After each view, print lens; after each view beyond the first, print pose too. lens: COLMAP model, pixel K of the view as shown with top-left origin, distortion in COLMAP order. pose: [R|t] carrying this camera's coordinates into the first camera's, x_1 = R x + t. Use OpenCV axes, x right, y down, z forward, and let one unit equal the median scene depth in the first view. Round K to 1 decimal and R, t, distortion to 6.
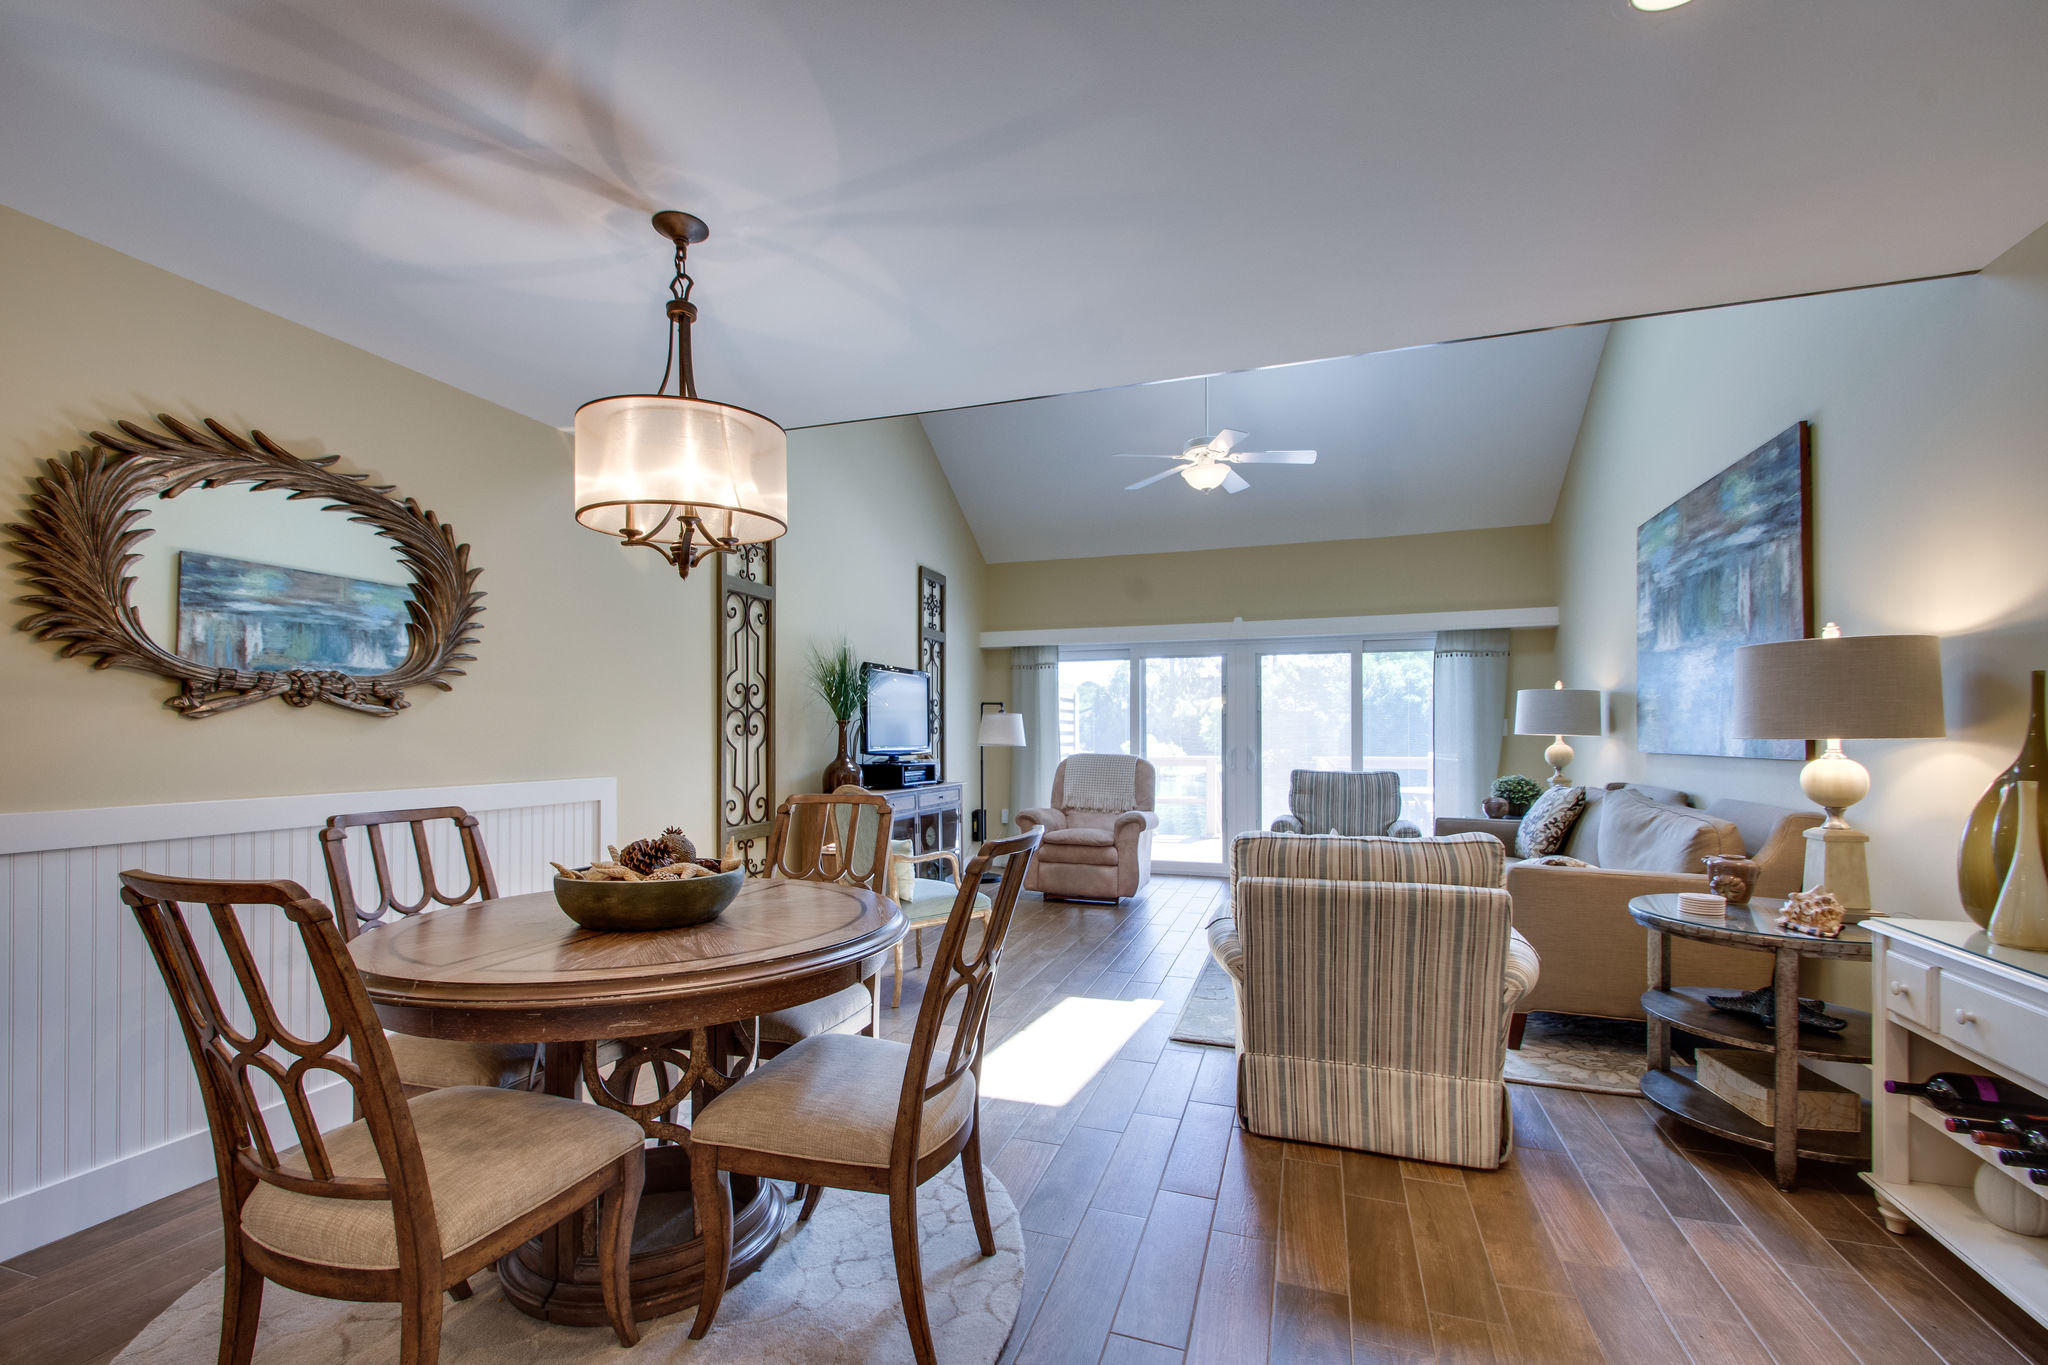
lens RADIAL K [[940.5, 0, 985.7], [0, 940.5, 726.5], [0, 0, 1]] dist [0.020631, -0.002682]
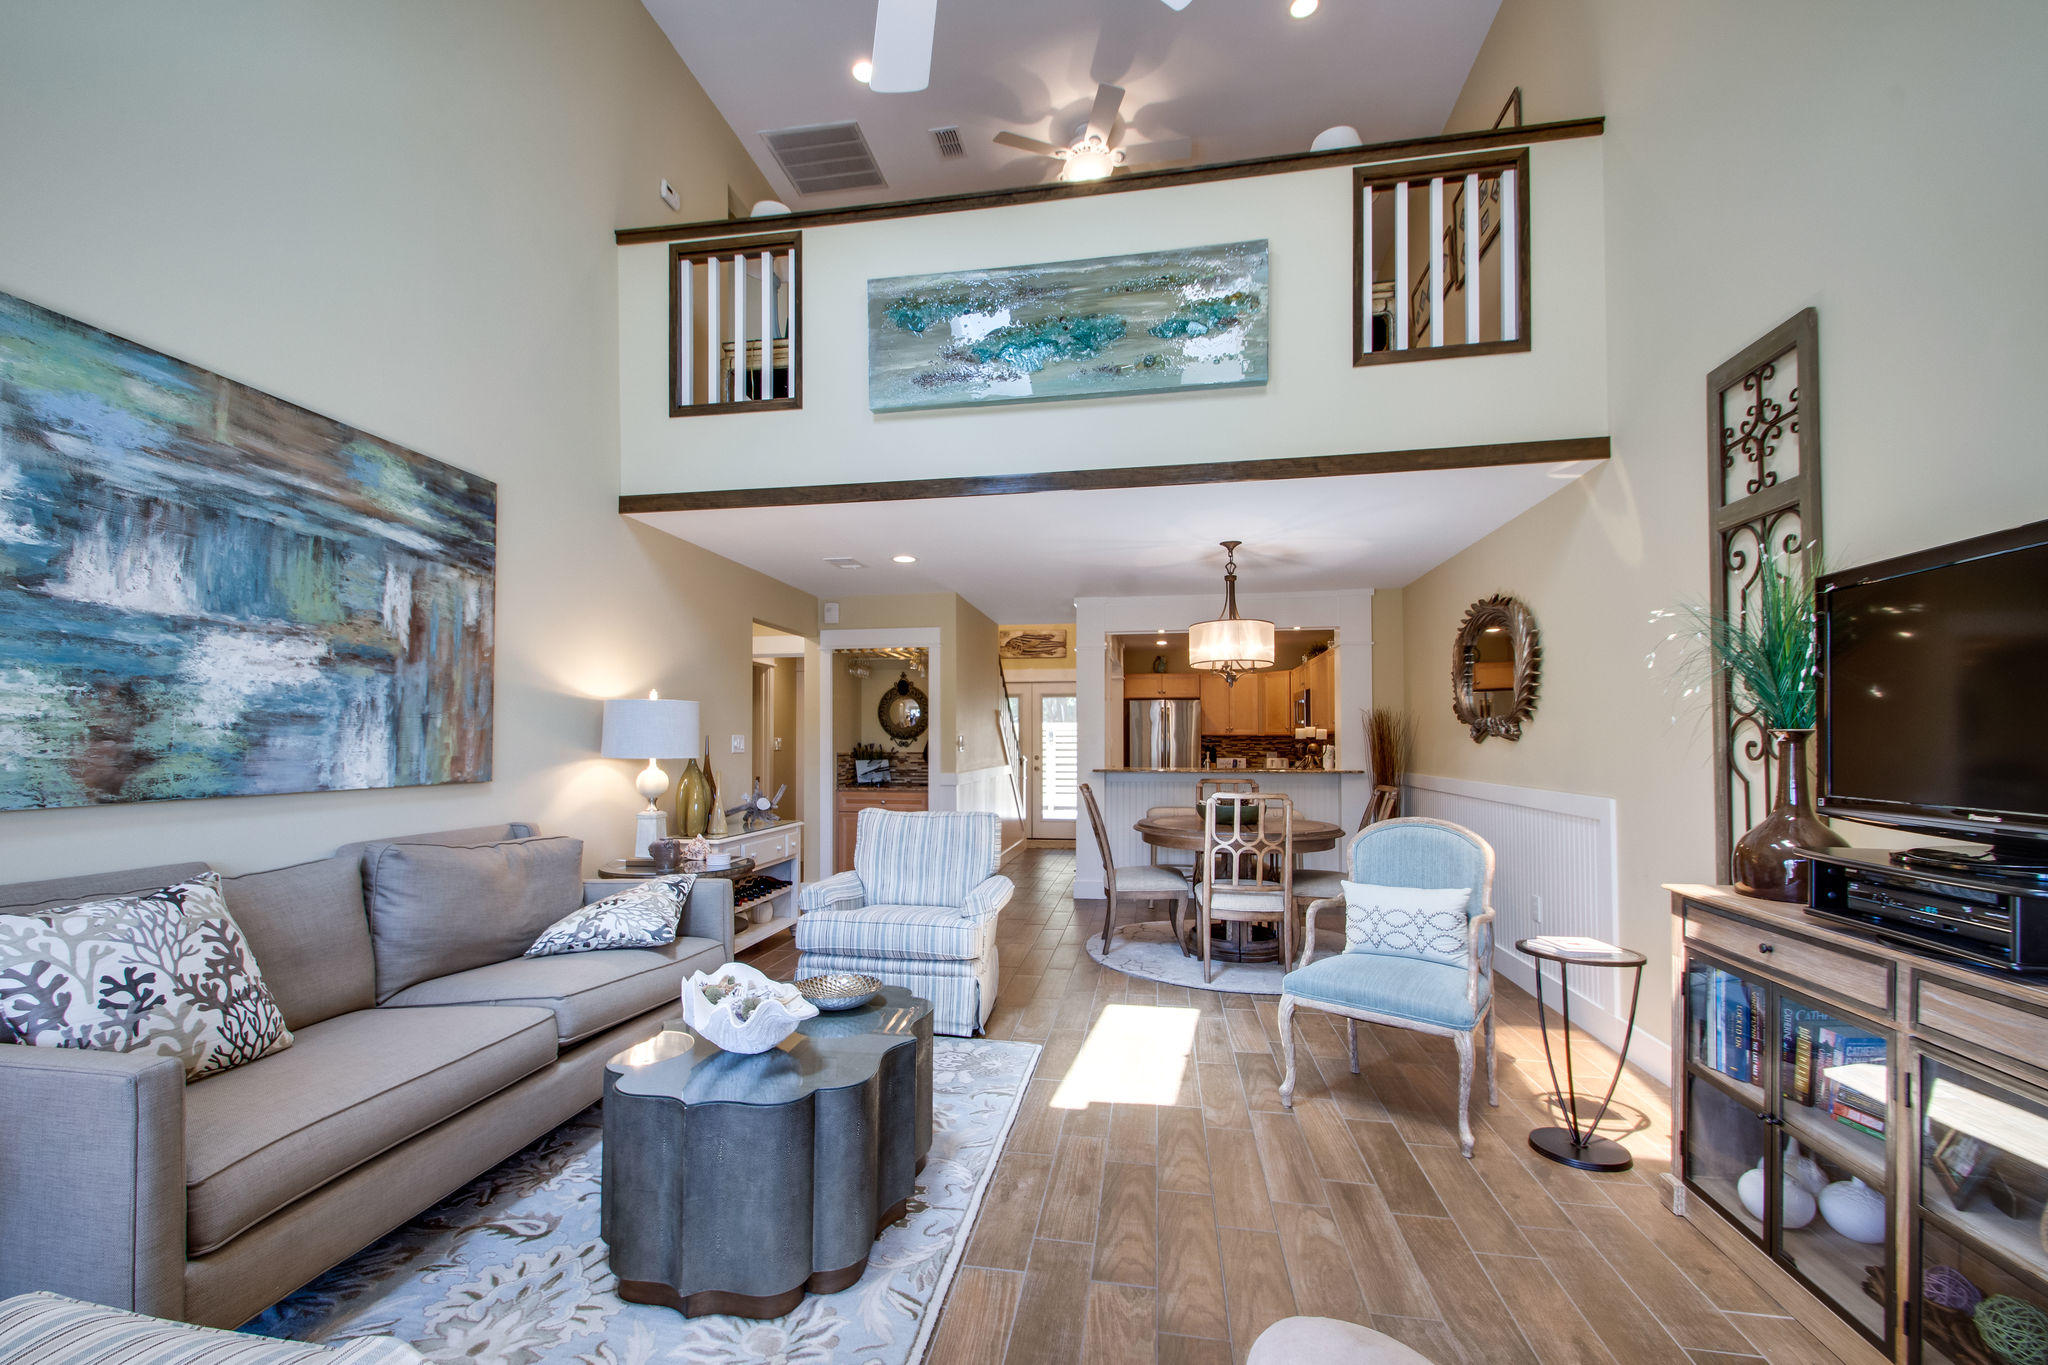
lens RADIAL K [[940.5, 0, 982.9], [0, 940.5, 733.9], [0, 0, 1]] dist [0.020631, -0.002682]
pose [[-0.987008, -0.001046, -0.160666, 0.567077], [0.000053, 0.999977, -0.006841, -0.004286], [0.160670, -0.006760, -0.986985, 2.710372]]
